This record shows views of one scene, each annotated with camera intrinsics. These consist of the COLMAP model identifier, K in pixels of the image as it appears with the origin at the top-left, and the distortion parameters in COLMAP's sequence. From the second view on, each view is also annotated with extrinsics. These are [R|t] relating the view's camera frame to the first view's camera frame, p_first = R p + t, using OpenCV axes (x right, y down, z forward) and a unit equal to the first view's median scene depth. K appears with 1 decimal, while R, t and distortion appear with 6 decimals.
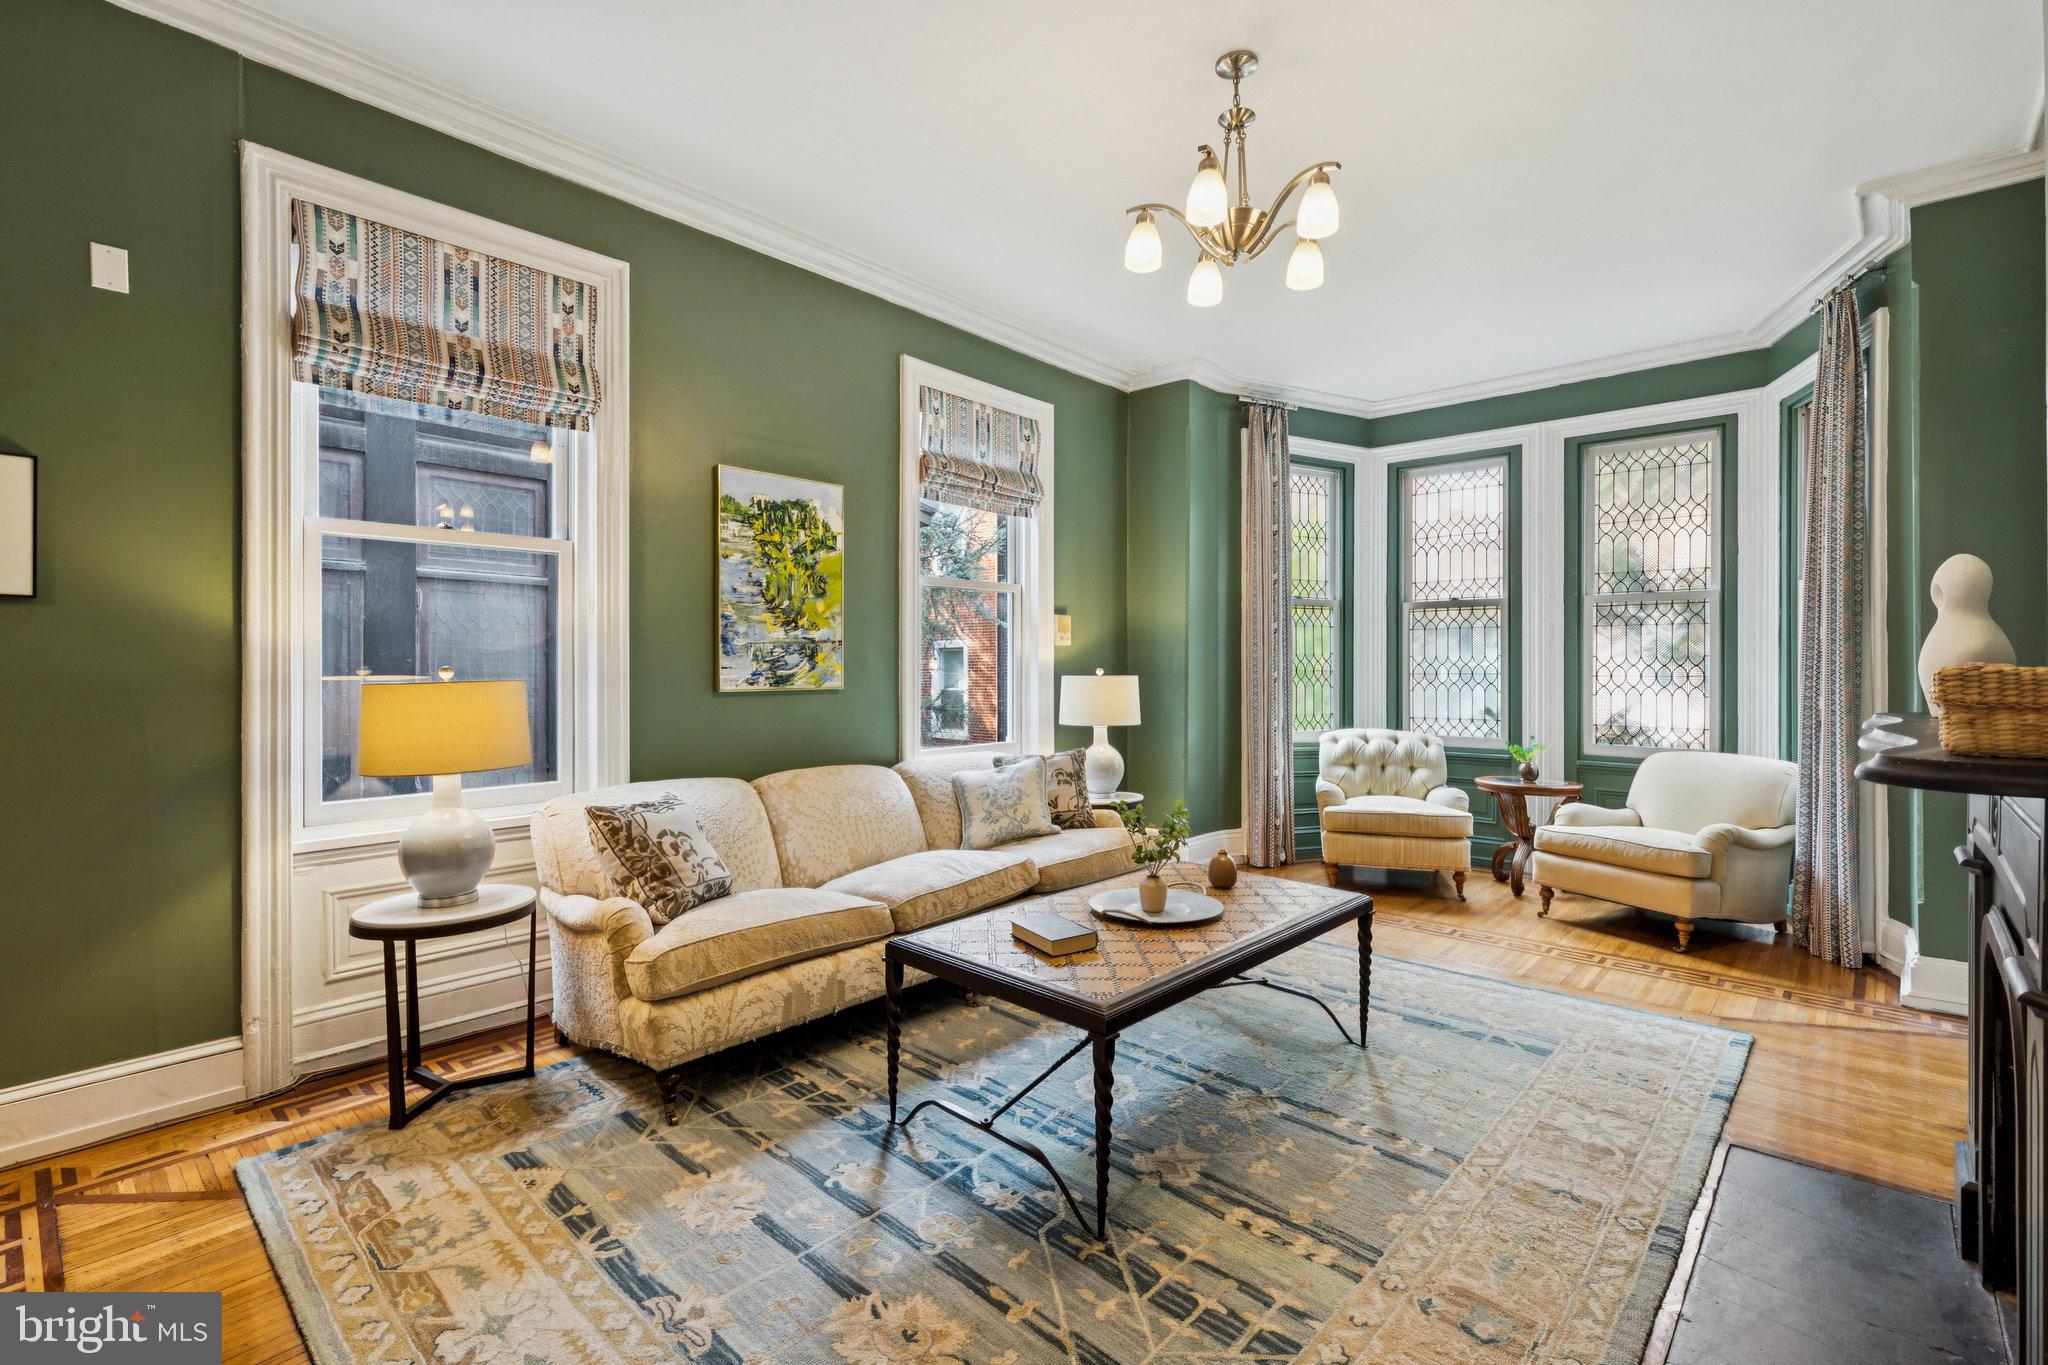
lens RADIAL K [[909.0, 0, 1016.9], [0, 909.0, 668.1], [0, 0, 1]] dist [0.002808, 0.000797]
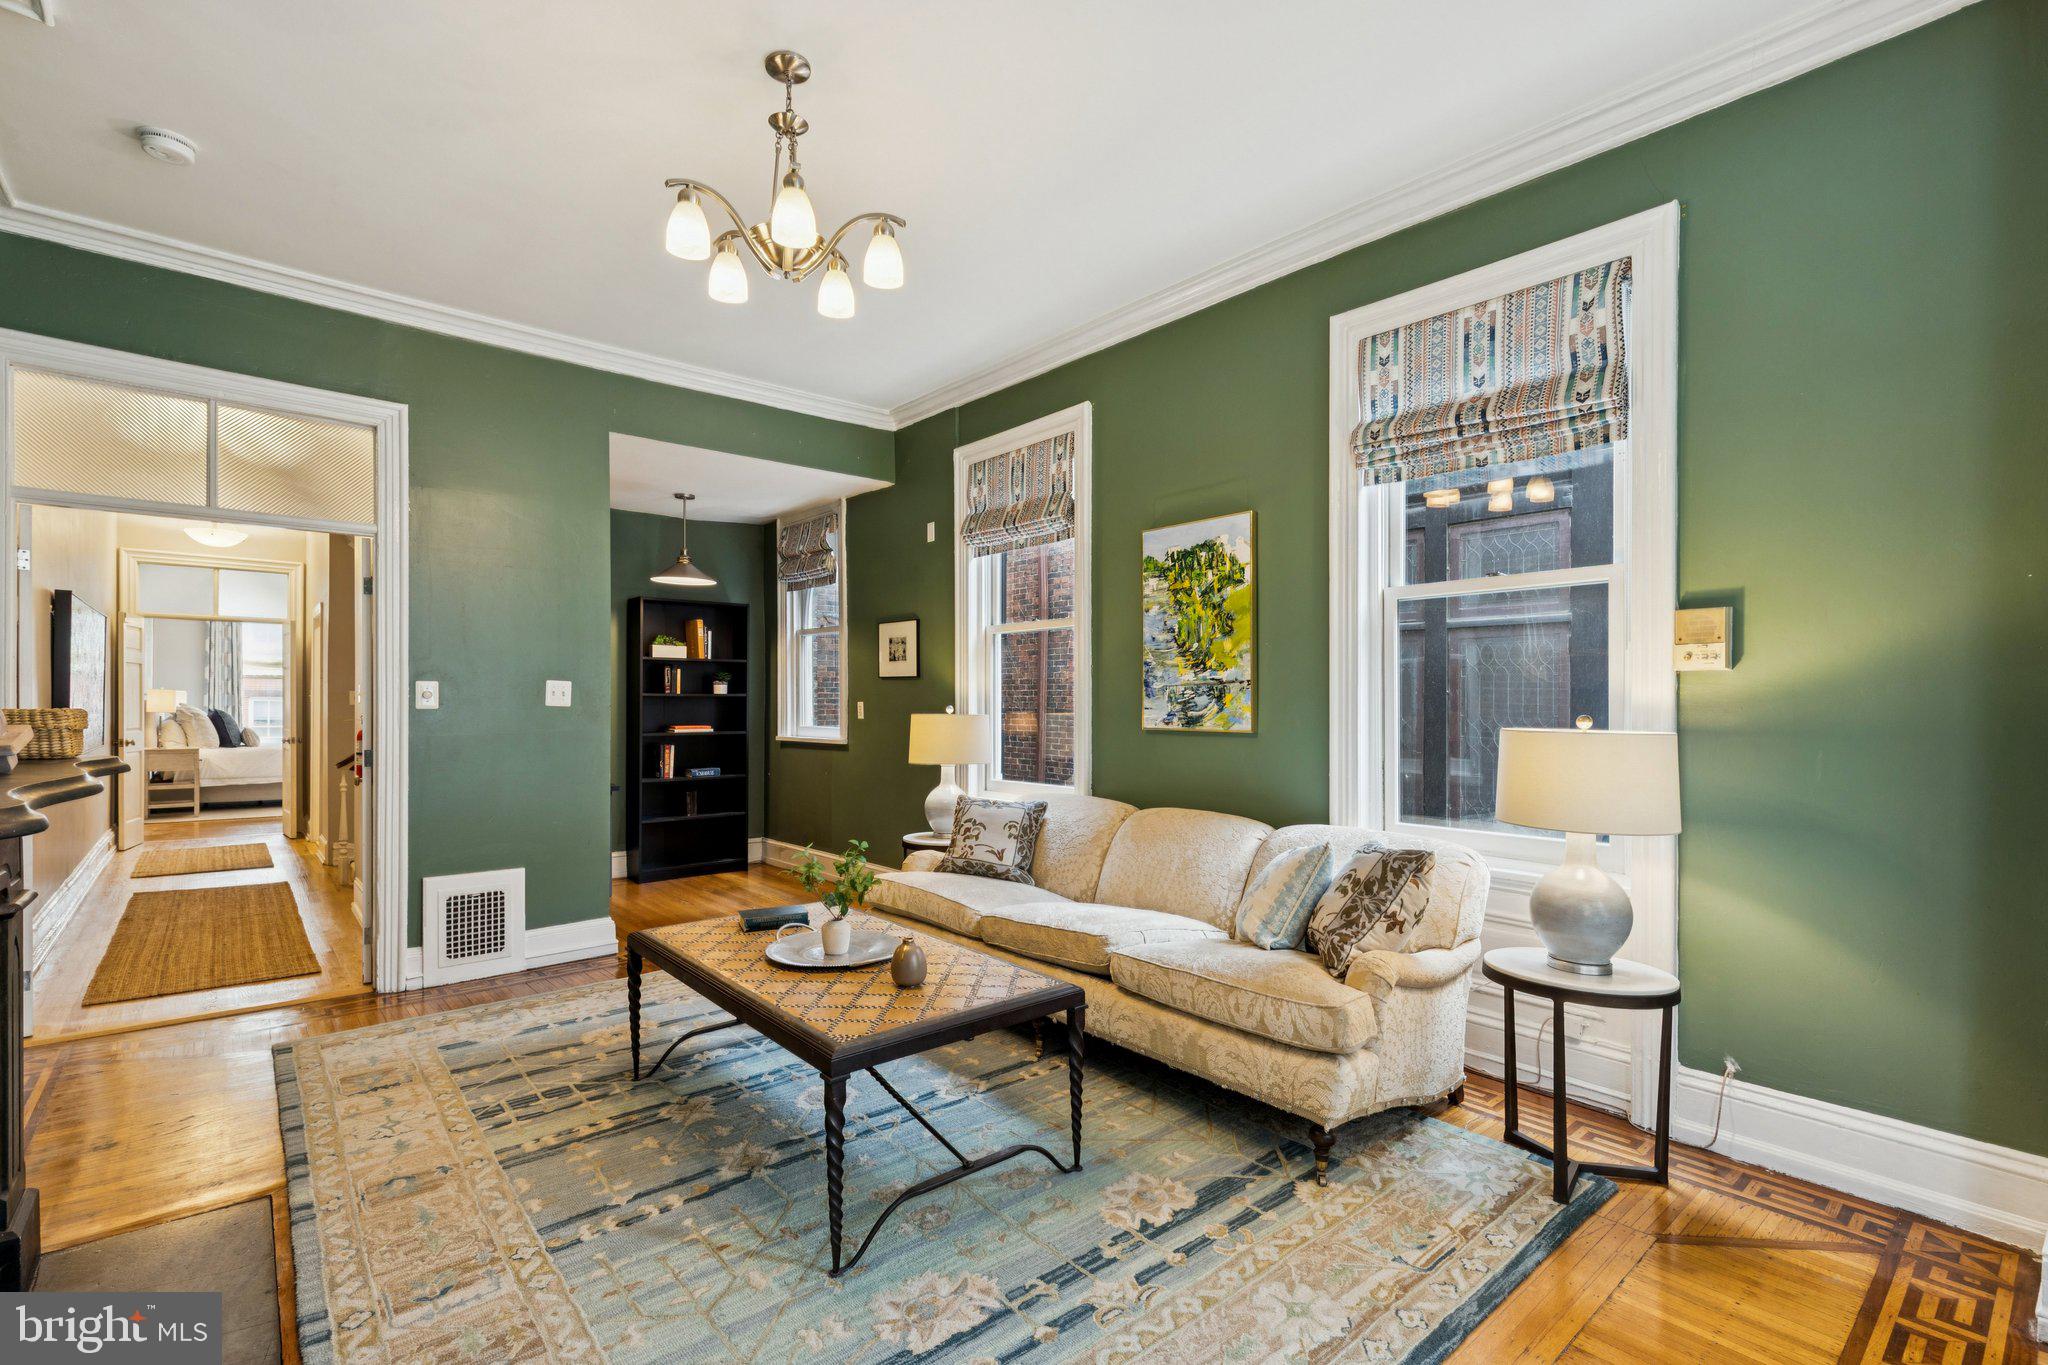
lens RADIAL K [[926.9, 0, 1025.4], [0, 926.9, 701.6], [0, 0, 1]] dist [0.011622, 0.000115]
pose [[-0.112380, 0.002361, -0.993663, 0.846735], [-0.001897, 0.999995, 0.002591, -0.011592], [0.993664, 0.002177, -0.112375, 0.977760]]
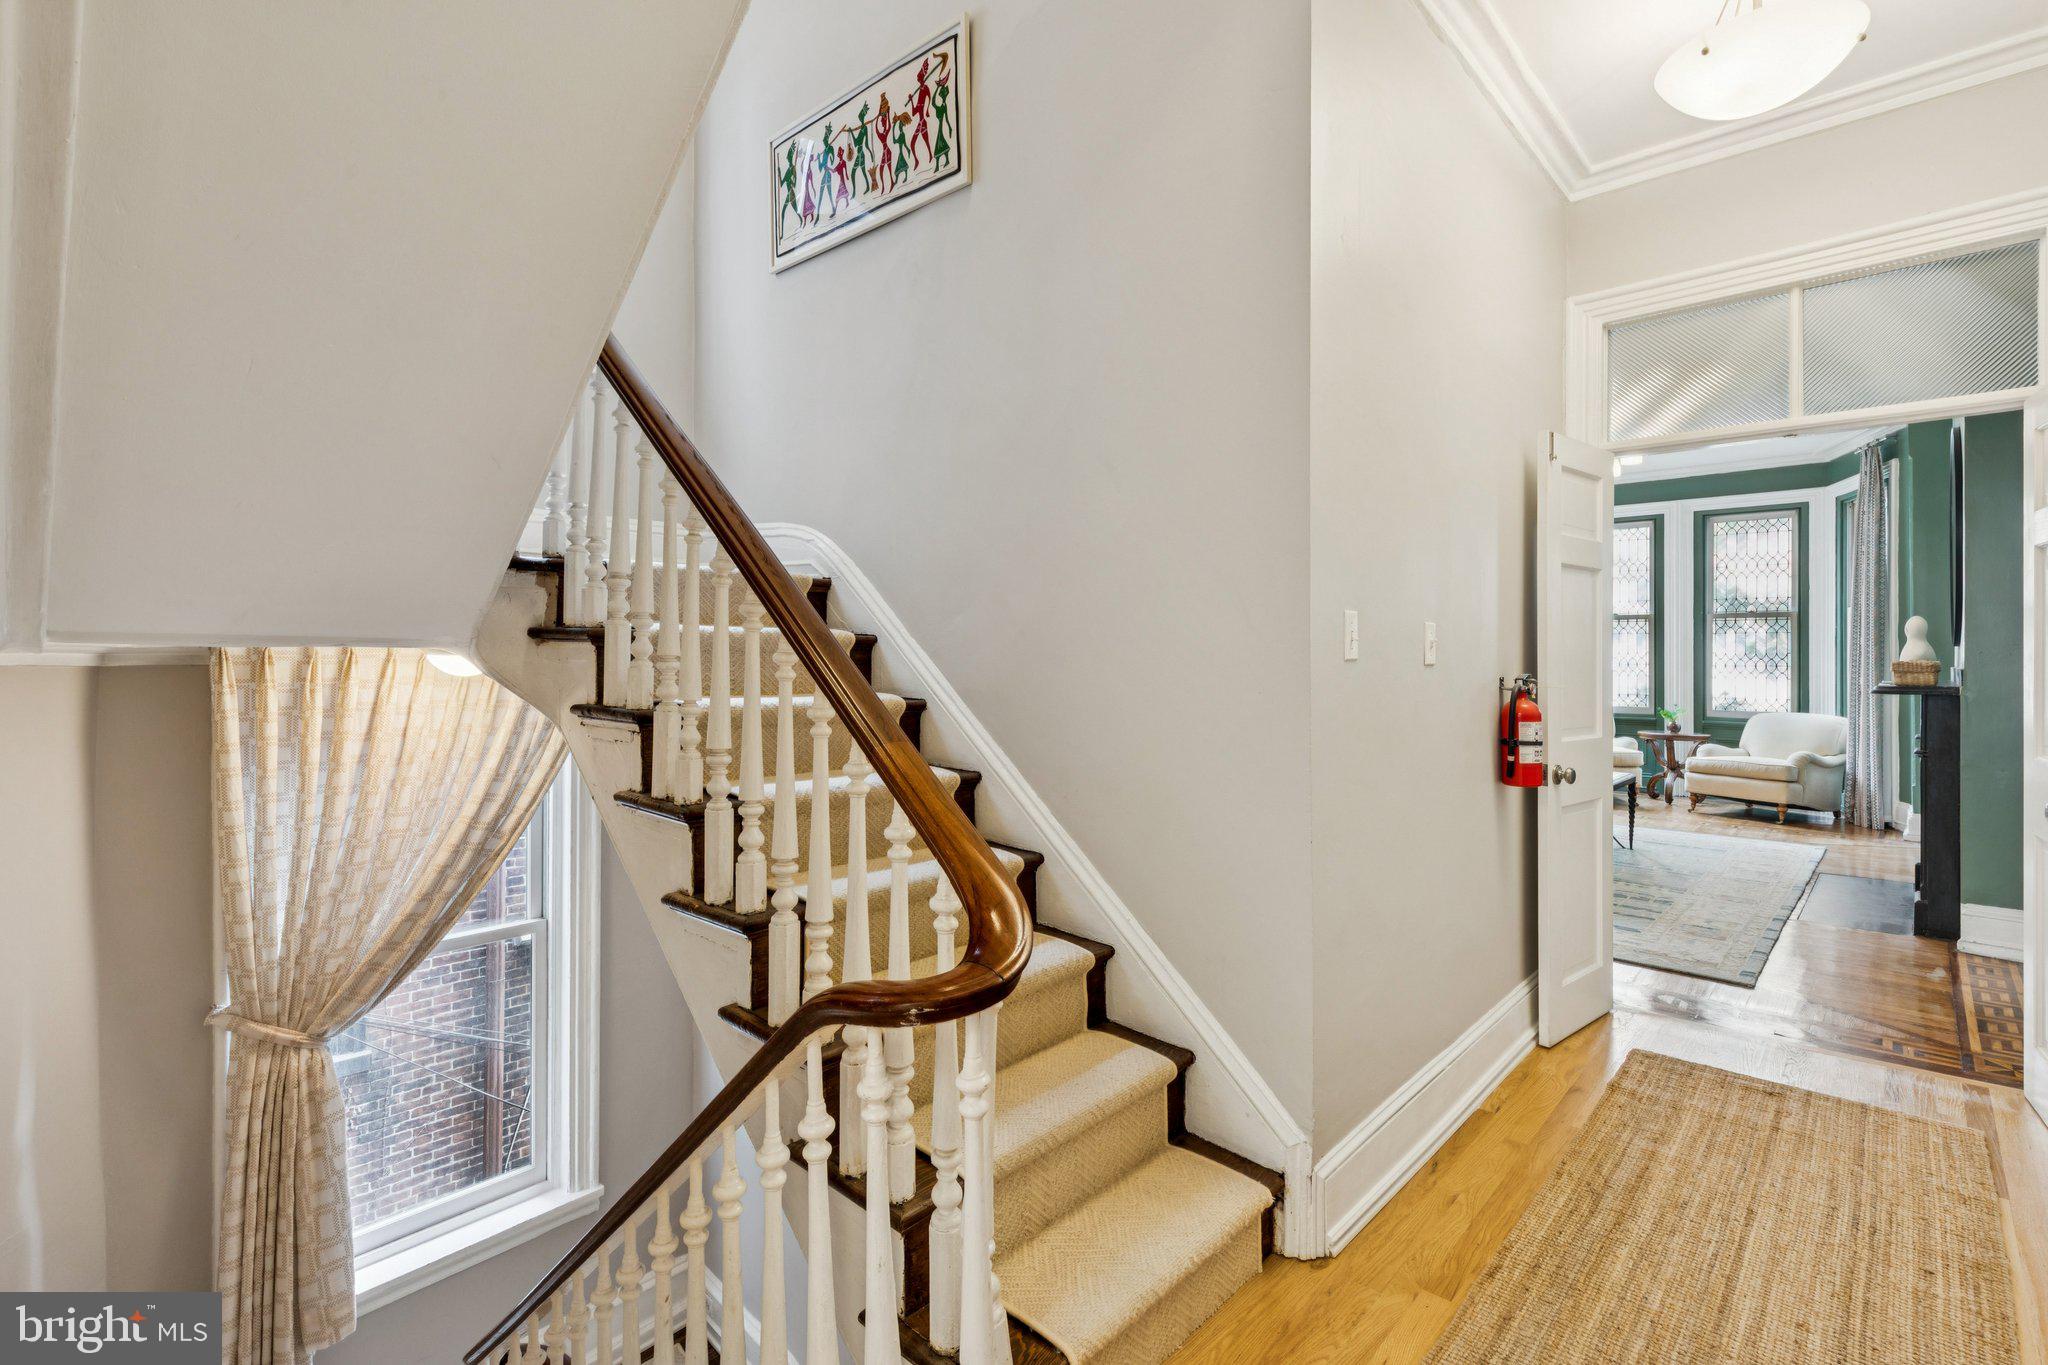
lens RADIAL K [[949.6, 0, 1018.4], [0, 949.6, 654.6], [0, 0, 1]] dist [0.006462, -0.000409]
pose [[0.999997, 0.002382, -0.001126, -0.333186], [-0.002387, 0.999989, -0.004000, -0.000317], [0.001117, 0.004003, 0.999991, -0.378690]]
